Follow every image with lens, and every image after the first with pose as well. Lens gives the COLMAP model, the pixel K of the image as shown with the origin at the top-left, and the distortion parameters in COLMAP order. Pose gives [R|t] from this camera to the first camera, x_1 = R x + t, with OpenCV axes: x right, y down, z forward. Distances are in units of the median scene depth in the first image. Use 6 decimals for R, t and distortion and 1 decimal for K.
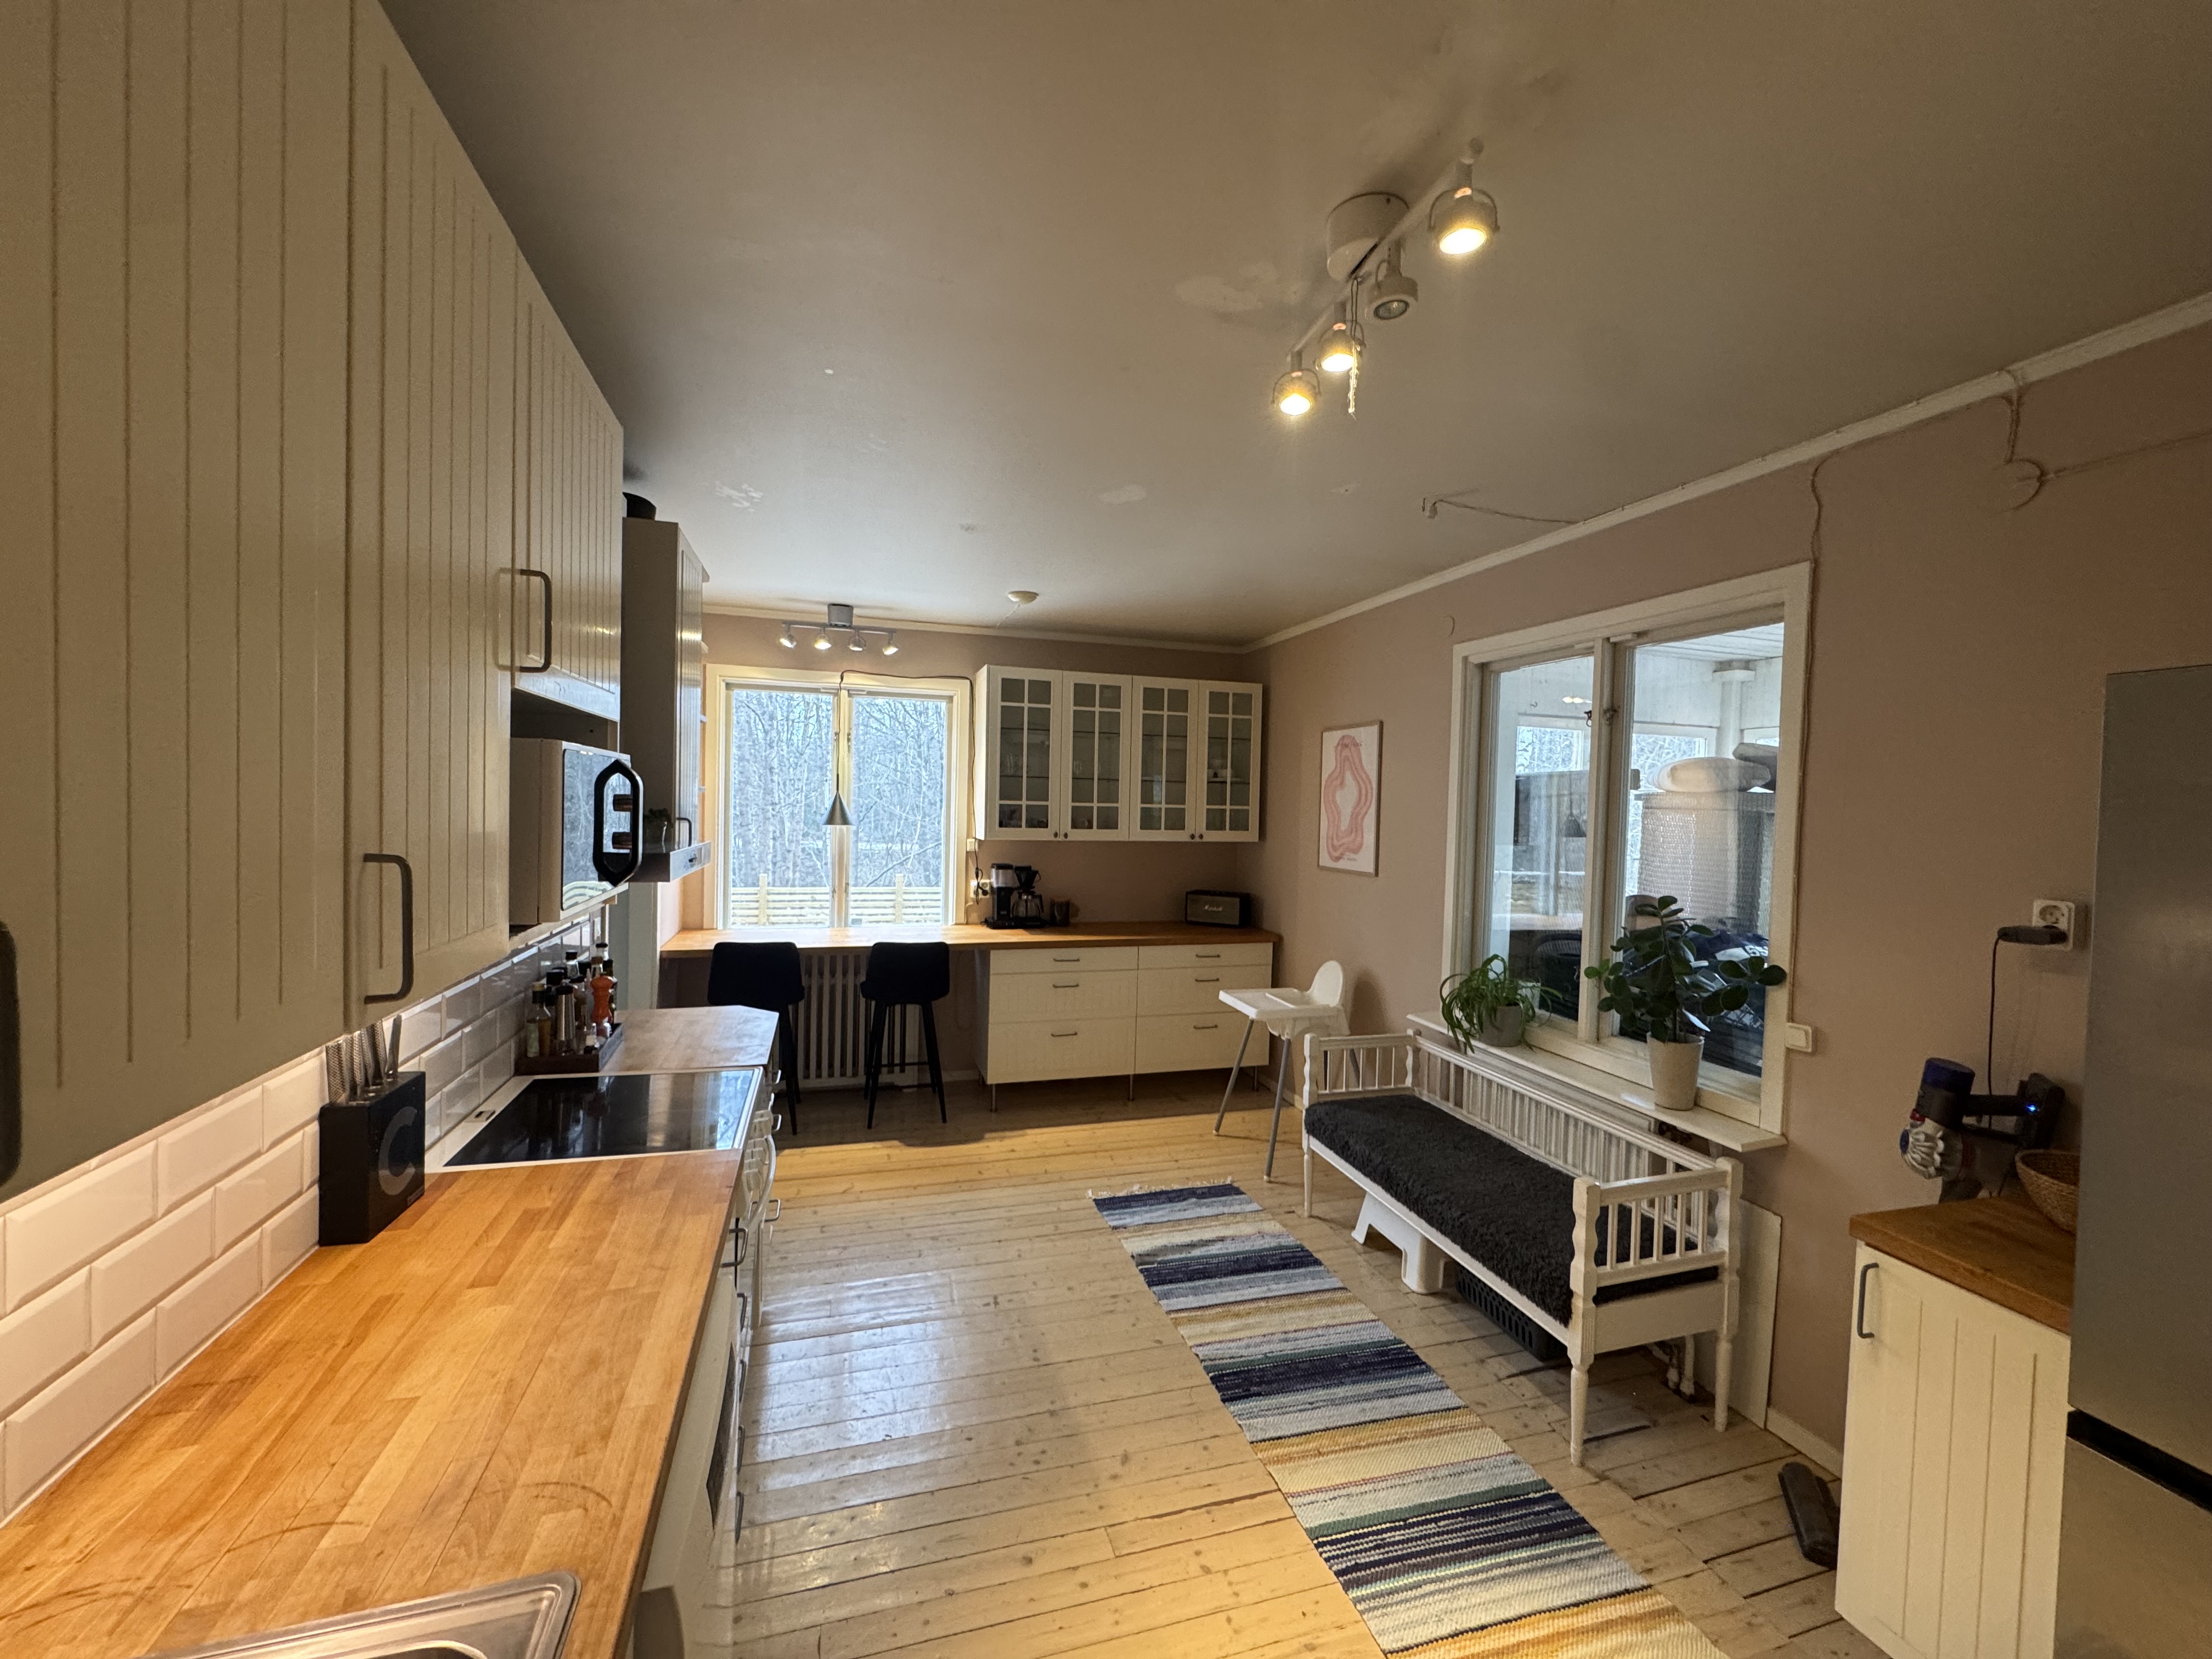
lens RADIAL K [[883.7, 0, 1107.9], [0, 883.7, 826.7], [0, 0, 1]] dist [-0.000765, 0.000146]
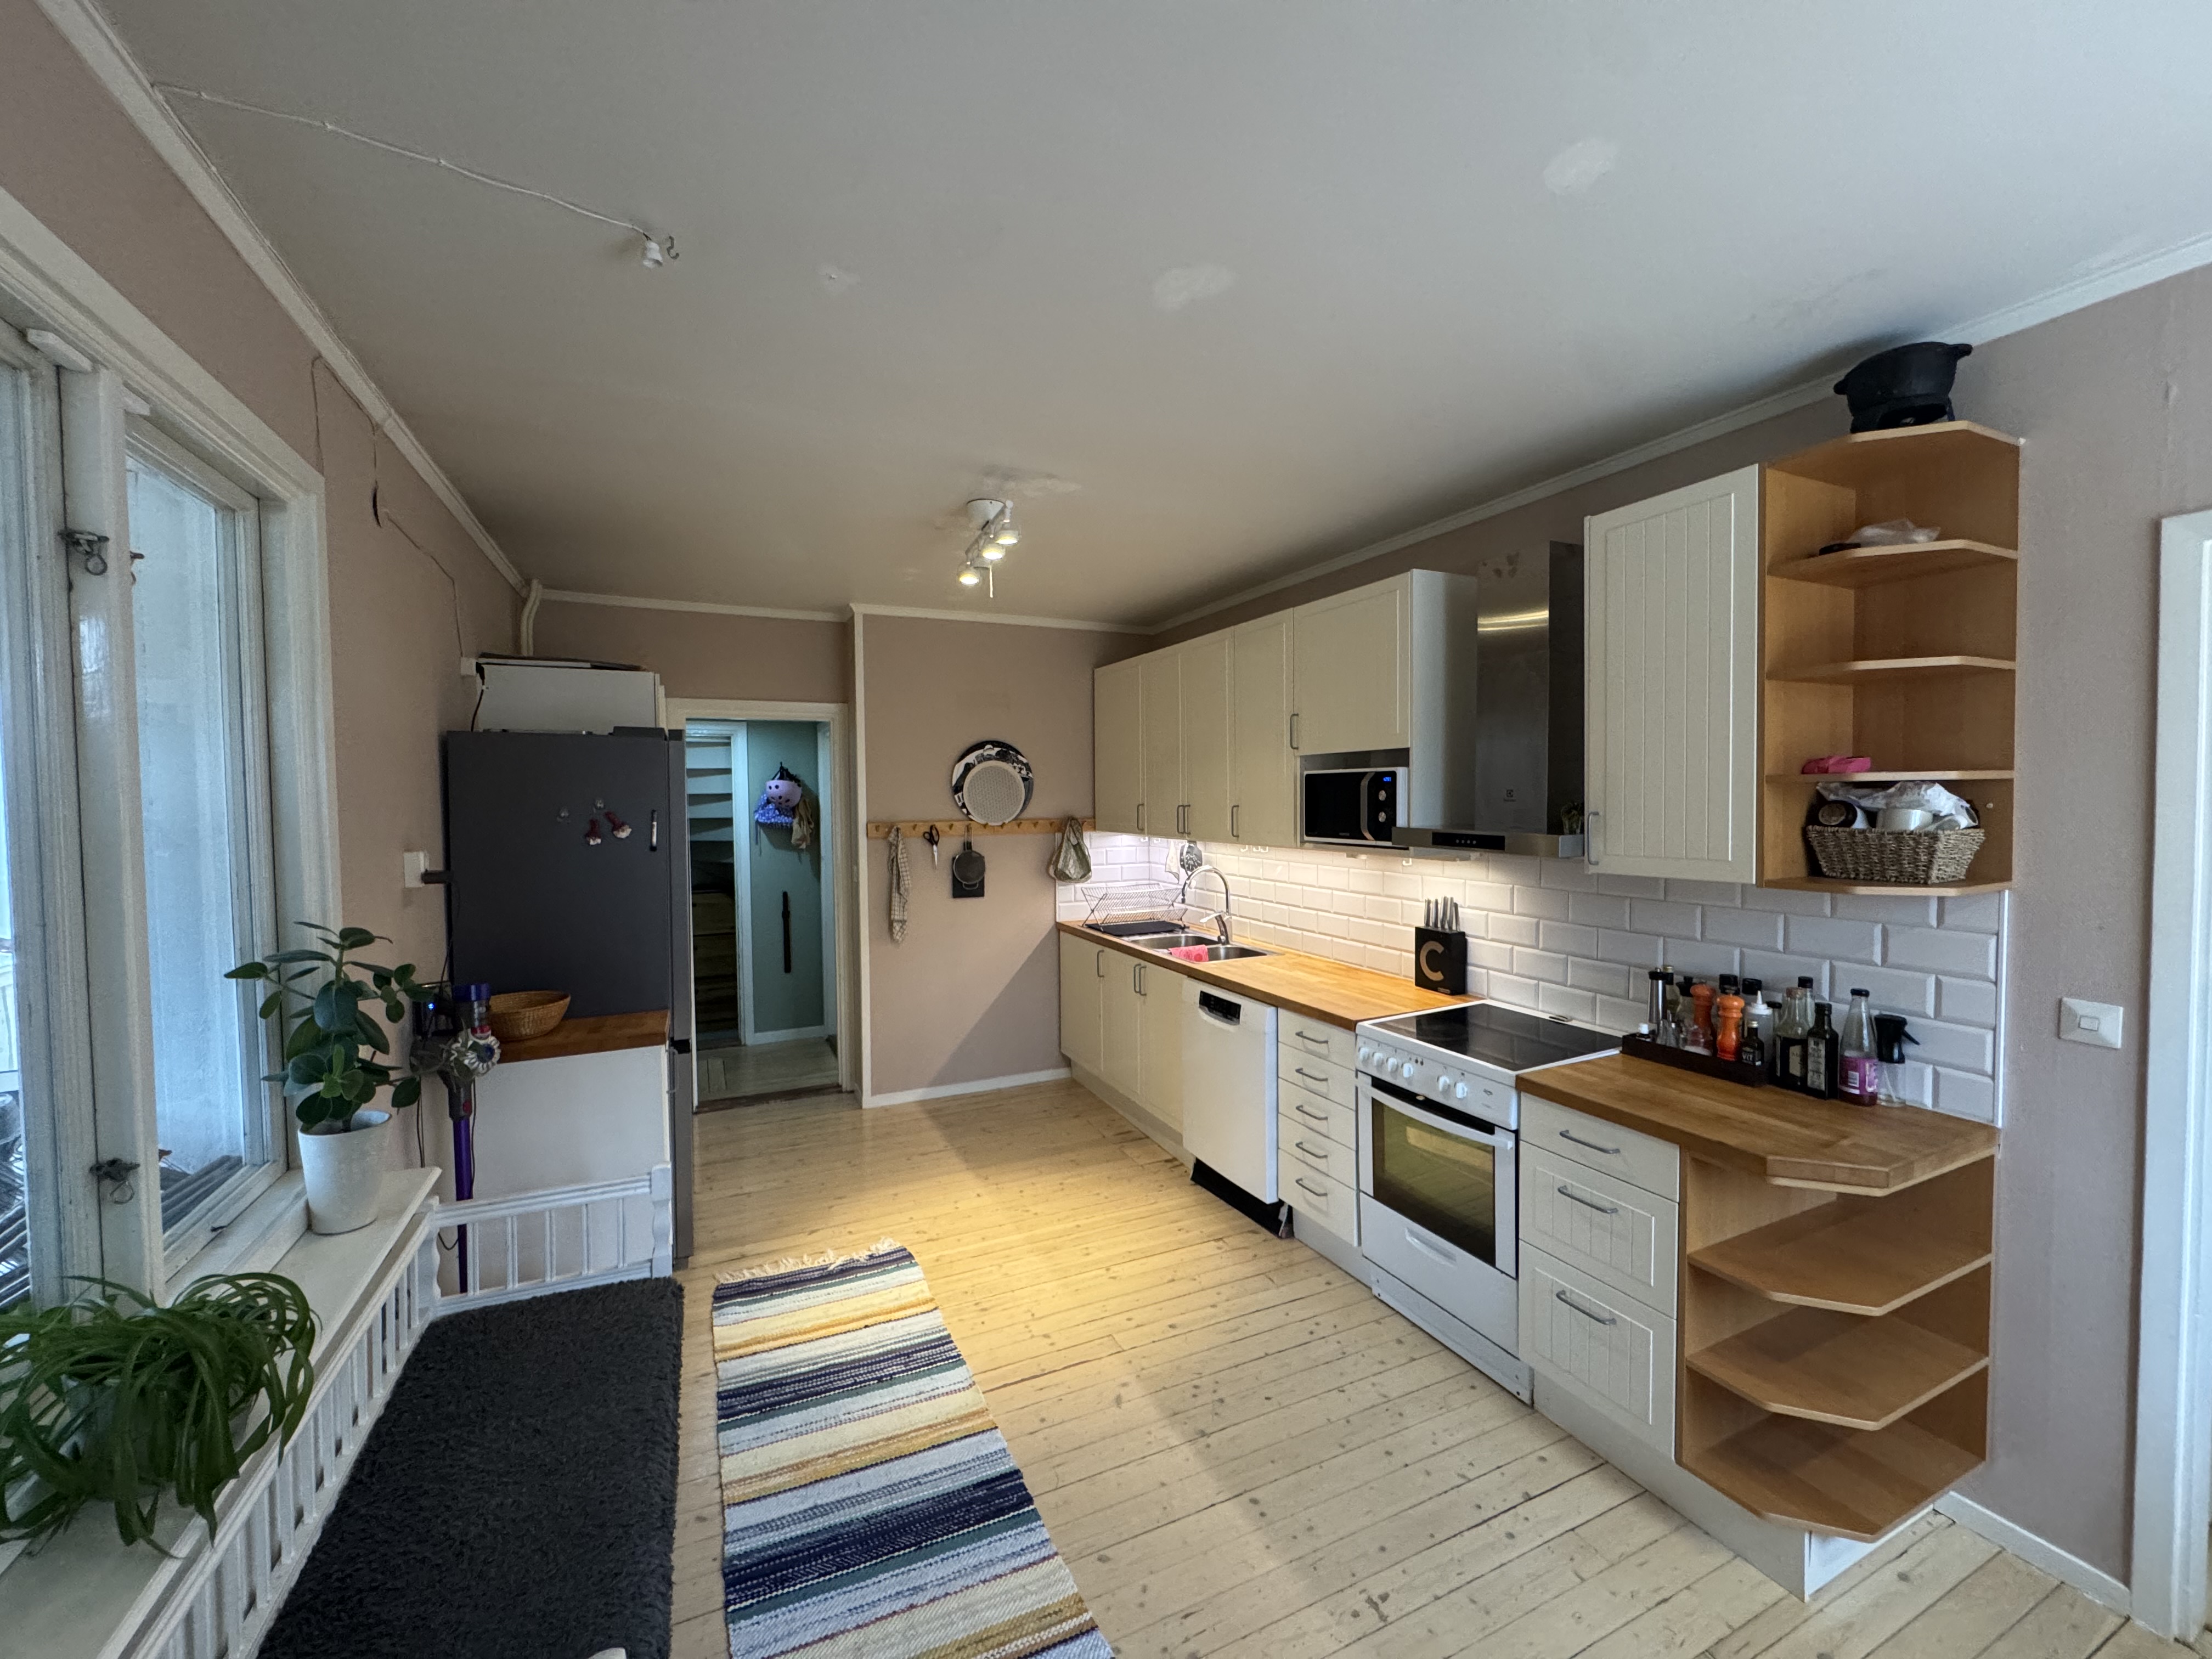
lens RADIAL K [[883.7, 0, 1107.9], [0, 883.7, 826.7], [0, 0, 1]] dist [-0.000765, 0.000146]
pose [[-0.988346, -0.013923, -0.151589, 0.108552], [-0.022734, 0.998141, 0.056545, -0.021494], [0.150520, 0.059332, -0.986825, 1.069401]]
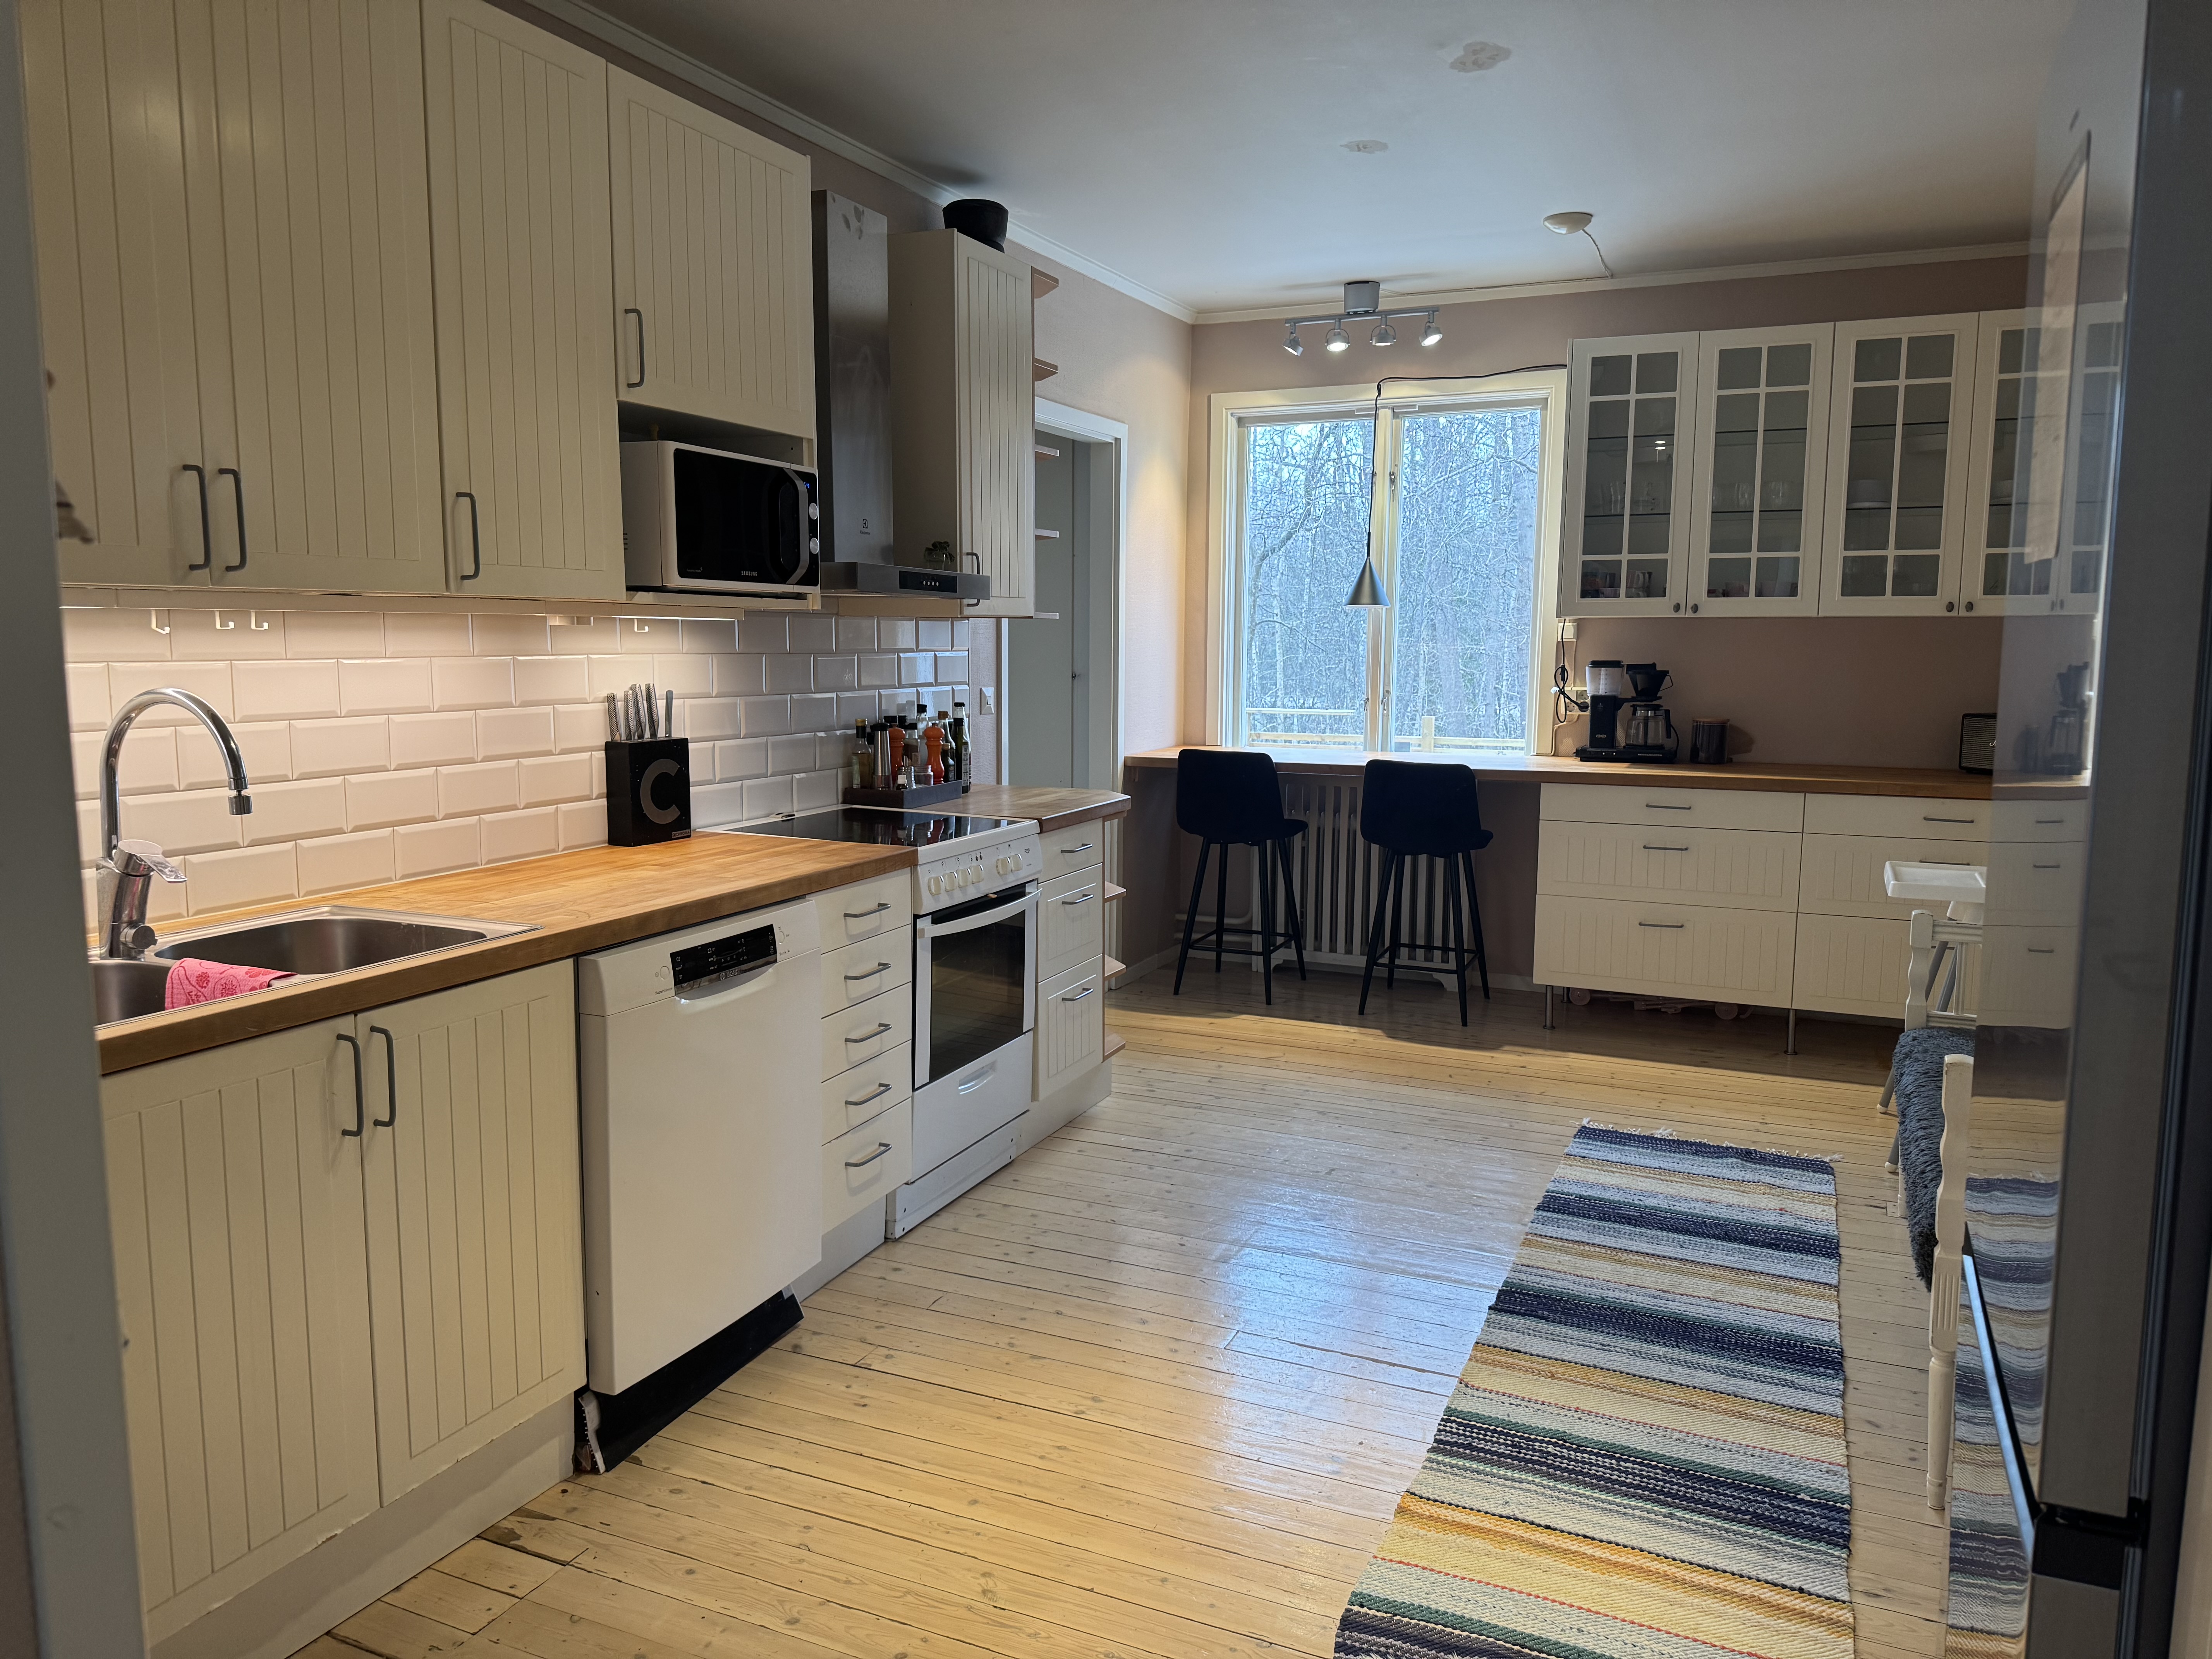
lens RADIAL K [[1539.8, 0, 1102.6], [0, 1539.8, 822.3], [0, 0, 1]] dist [0.118741, -0.204932]
pose [[0.754266, 0.059247, -0.653890, 0.418171], [-0.004061, 0.996322, 0.085589, 0.077496], [0.656556, -0.061901, 0.751733, -0.101301]]
